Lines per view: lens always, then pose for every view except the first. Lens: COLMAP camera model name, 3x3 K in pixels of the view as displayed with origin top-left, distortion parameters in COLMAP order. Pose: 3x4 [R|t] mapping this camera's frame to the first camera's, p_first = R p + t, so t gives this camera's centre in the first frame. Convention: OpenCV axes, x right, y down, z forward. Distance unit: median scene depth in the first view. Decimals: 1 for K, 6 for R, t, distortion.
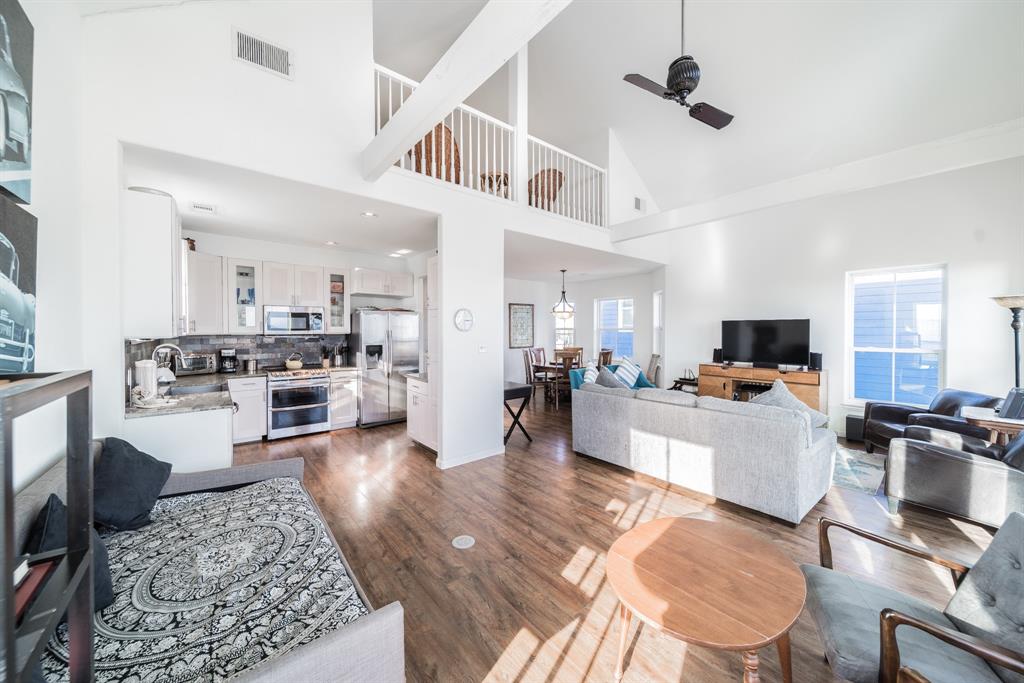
lens RADIAL K [[364.8, 0, 495.6], [0, 364.8, 334.3], [0, 0, 1]] dist [0.001759, -0.002205]
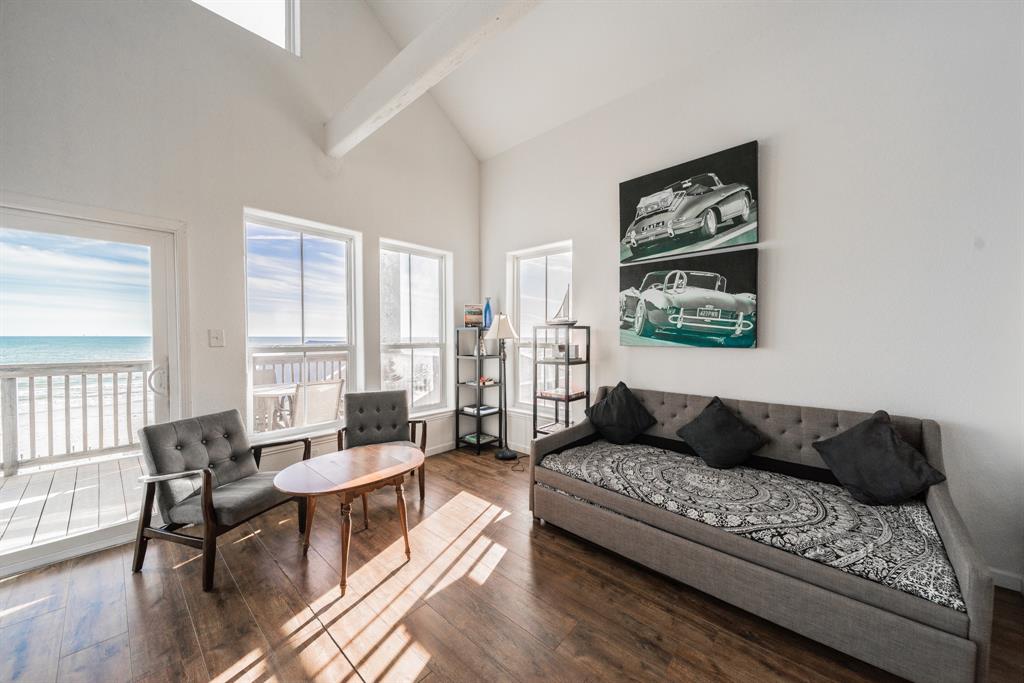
lens RADIAL K [[364.8, 0, 499.8], [0, 364.8, 337.2], [0, 0, 1]] dist [0.001759, -0.002205]
pose [[-0.982383, 0.002724, -0.186860, 0.074464], [0.001077, 0.999960, 0.008917, 0.025282], [0.186877, 0.008559, -0.982346, 0.696435]]
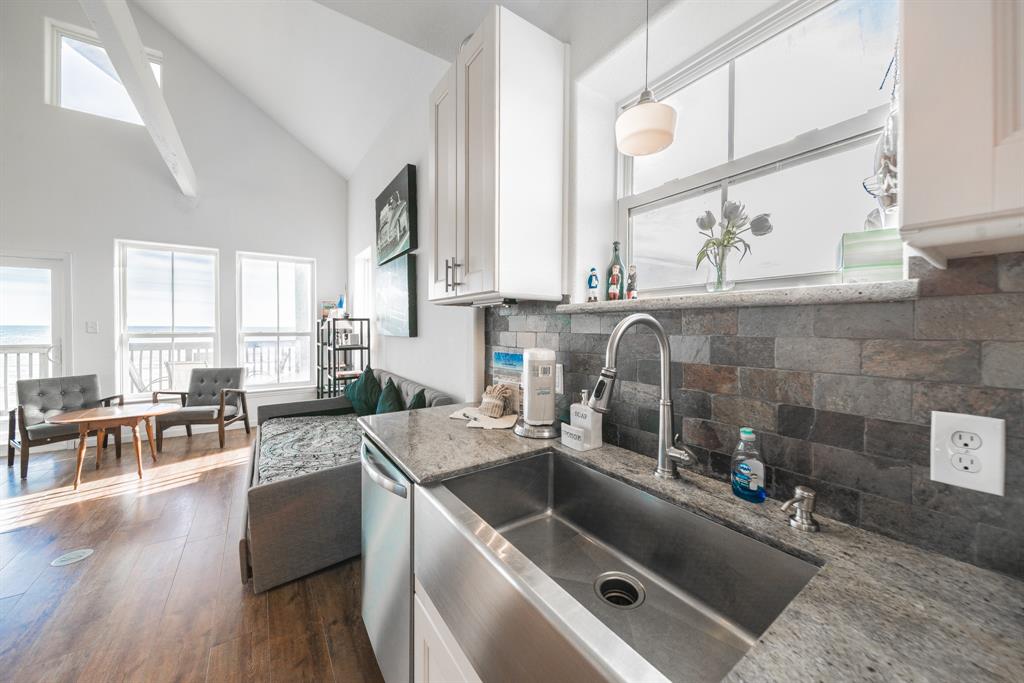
lens RADIAL K [[364.8, 0, 506.2], [0, 364.8, 333.4], [0, 0, 1]] dist [0.001759, -0.002205]
pose [[-0.998509, -0.003826, 0.054460, -0.530076], [-0.002409, 0.999657, 0.026060, 0.021230], [-0.054541, 0.025890, -0.998176, 0.839959]]
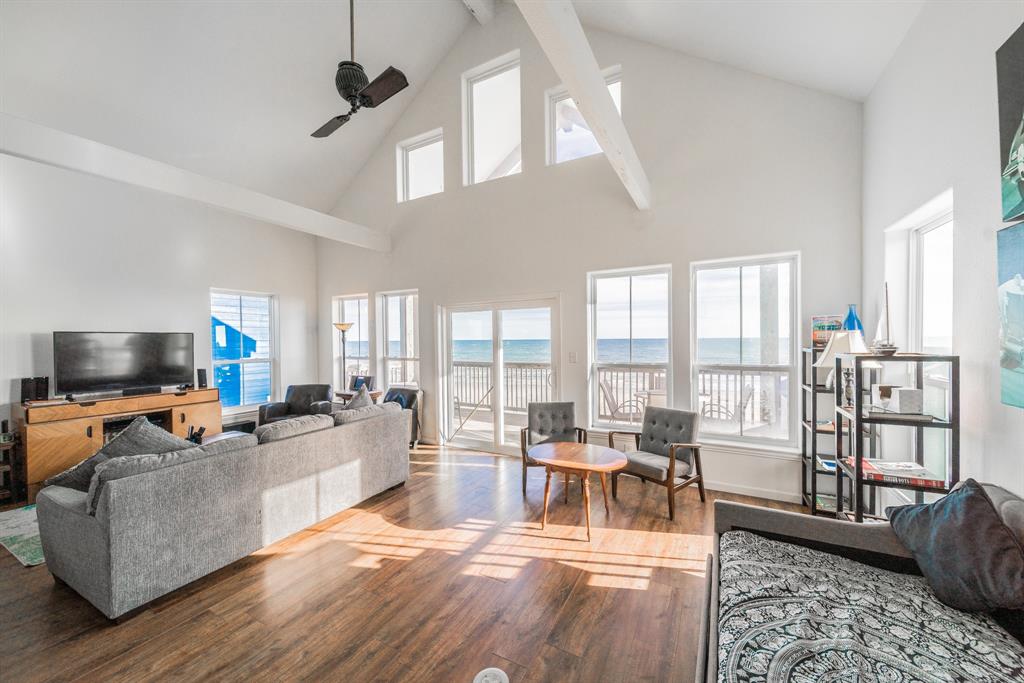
lens RADIAL K [[364.8, 0, 536.5], [0, 364.8, 343.5], [0, 0, 1]] dist [0.001759, -0.002205]
pose [[-0.449242, -0.002770, 0.893406, -0.326985], [0.017872, 0.999767, 0.012087, -0.010924], [-0.893231, 0.021397, -0.449088, 0.575170]]
